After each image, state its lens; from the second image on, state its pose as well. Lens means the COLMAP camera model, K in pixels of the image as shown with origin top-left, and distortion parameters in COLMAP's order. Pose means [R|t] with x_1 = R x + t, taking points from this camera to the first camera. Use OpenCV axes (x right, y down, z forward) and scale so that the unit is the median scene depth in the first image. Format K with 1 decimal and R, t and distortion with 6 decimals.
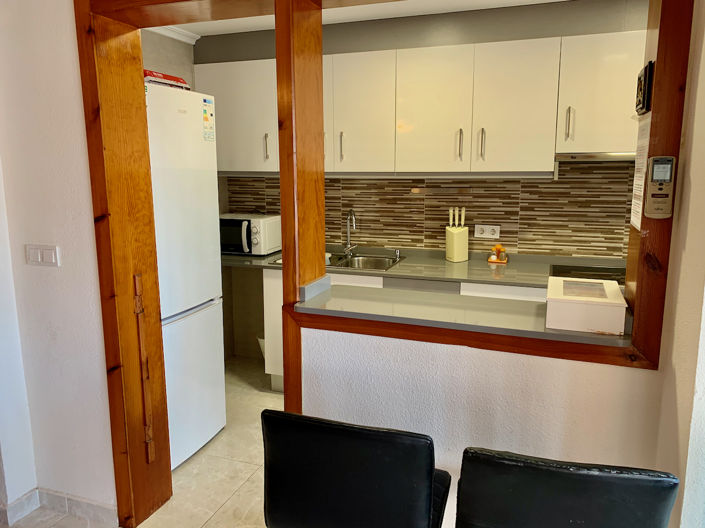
lens RADIAL K [[542.5, 0, 356.6], [0, 542.5, 251.1], [0, 0, 1]] dist [0.014738, -0.004570]
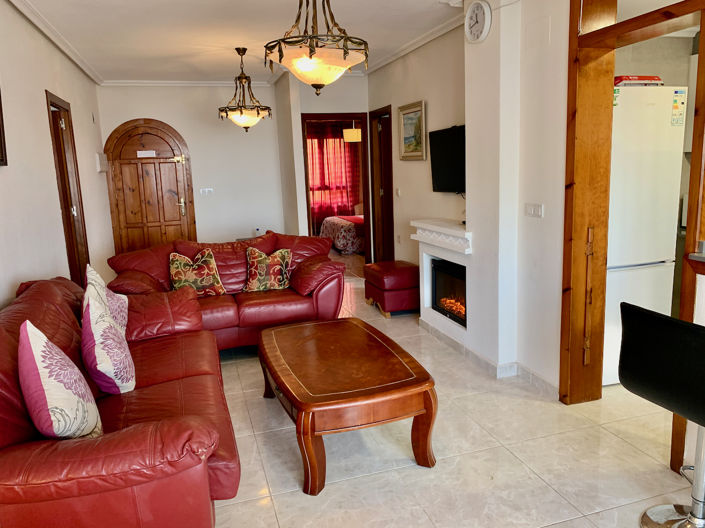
lens RADIAL K [[542.5, 0, 352.5], [0, 542.5, 262.7], [0, 0, 1]] dist [0.014738, -0.004570]
pose [[0.604844, 0.129826, -0.785690, 0.341222], [-0.094315, 0.991356, 0.091203, 0.063374], [0.790739, 0.018939, 0.611860, -0.348413]]
